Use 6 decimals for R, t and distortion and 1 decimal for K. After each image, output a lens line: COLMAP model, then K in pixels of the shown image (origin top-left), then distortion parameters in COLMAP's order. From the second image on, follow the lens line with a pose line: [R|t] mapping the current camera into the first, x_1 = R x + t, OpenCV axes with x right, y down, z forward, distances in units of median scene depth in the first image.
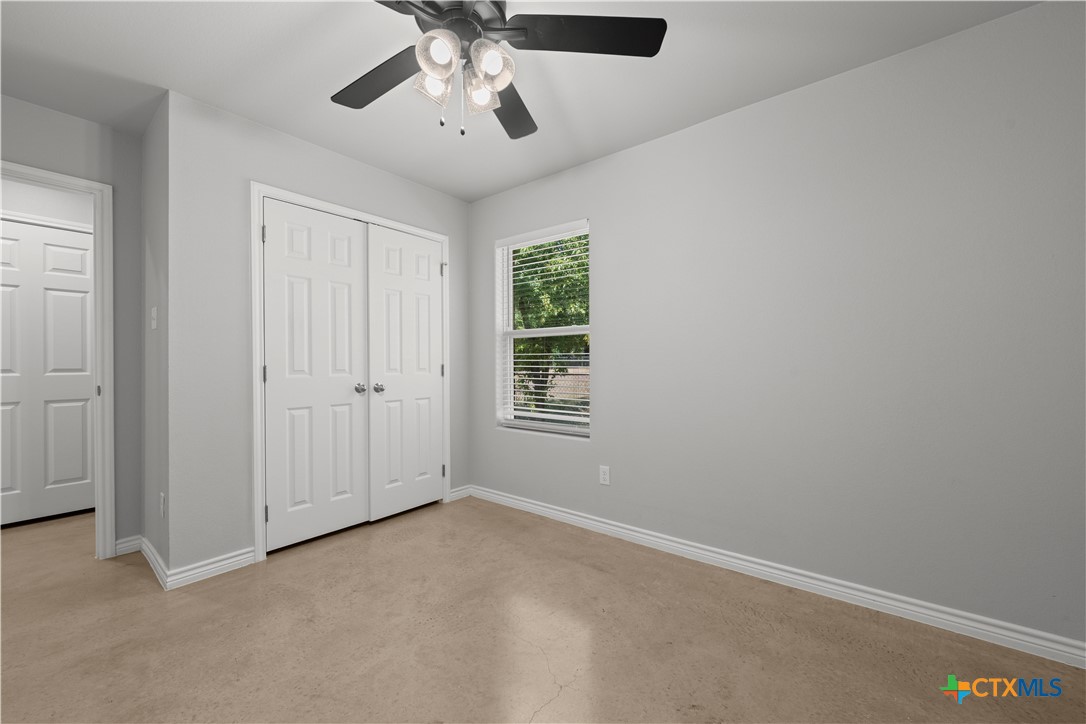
lens RADIAL K [[431.0, 0, 541.1], [0, 431.0, 364.3], [0, 0, 1]] dist [0.000076, -0.000200]
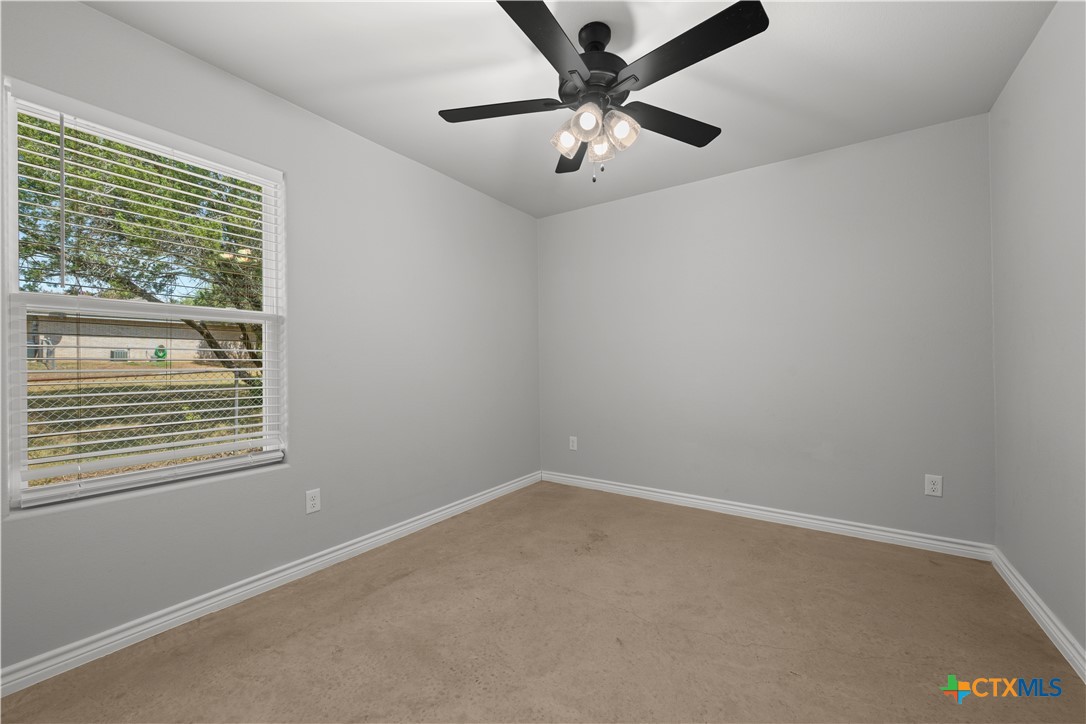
lens RADIAL K [[448.6, 0, 543.0], [0, 448.6, 362.0], [0, 0, 1]] dist [0.000157, -0.000052]
pose [[-0.104858, 0.007132, 0.994462, -0.886344], [0.007855, 0.999949, -0.006343, 0.002841], [-0.994456, 0.007146, -0.104909, 0.772631]]
